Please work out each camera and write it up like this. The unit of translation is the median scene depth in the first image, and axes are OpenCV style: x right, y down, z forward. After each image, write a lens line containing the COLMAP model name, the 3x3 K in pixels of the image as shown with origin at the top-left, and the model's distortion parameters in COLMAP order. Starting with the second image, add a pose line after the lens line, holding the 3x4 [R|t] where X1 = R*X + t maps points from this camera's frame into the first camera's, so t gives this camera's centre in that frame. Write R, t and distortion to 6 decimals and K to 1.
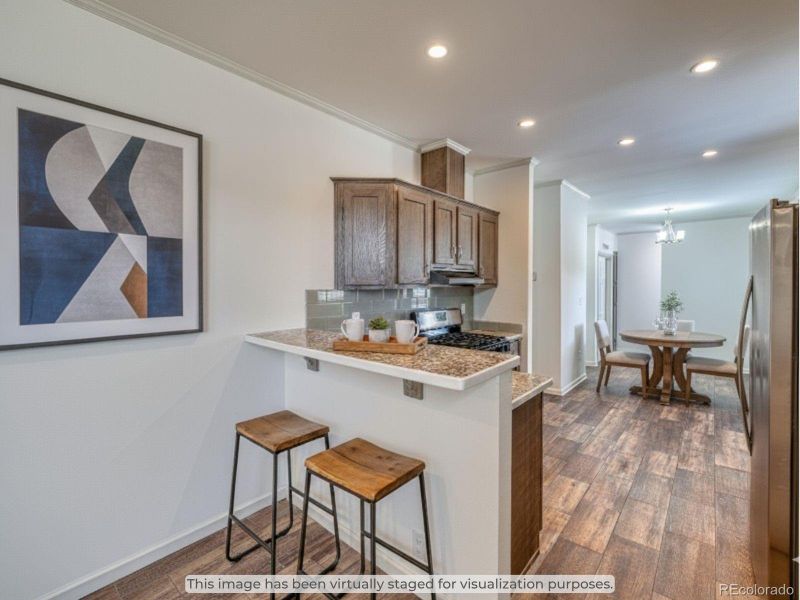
lens RADIAL K [[358.0, 0, 396.0], [0, 358.0, 295.2], [0, 0, 1]] dist [-0.030302, -0.000157]
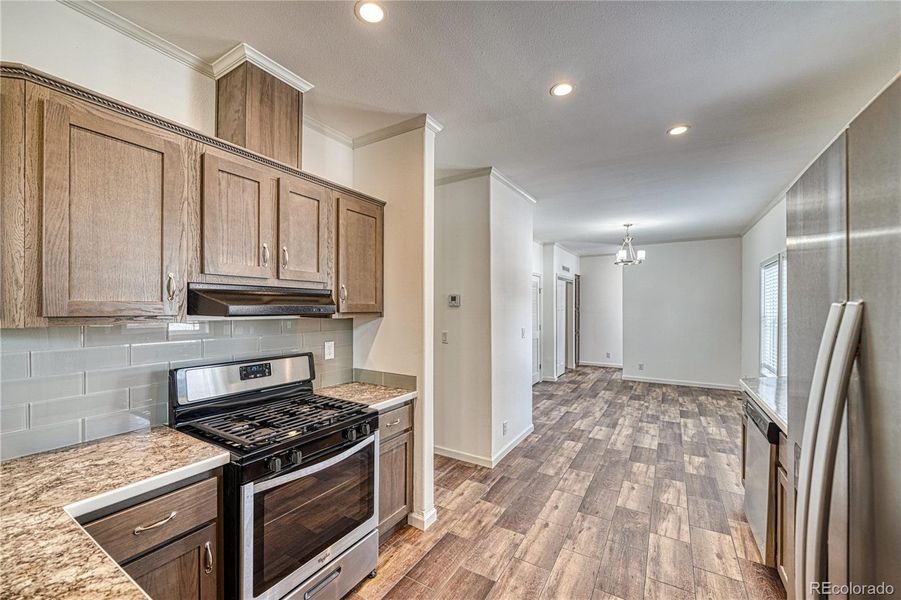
lens RADIAL K [[359.2, 0, 446.6], [0, 359.2, 310.5], [0, 0, 1]] dist [-0.003520, -0.000169]
pose [[0.983673, 0.005273, 0.179886, 0.301756], [-0.001024, 0.999719, -0.023702, -0.022721], [-0.179961, 0.023131, 0.983402, 0.366174]]
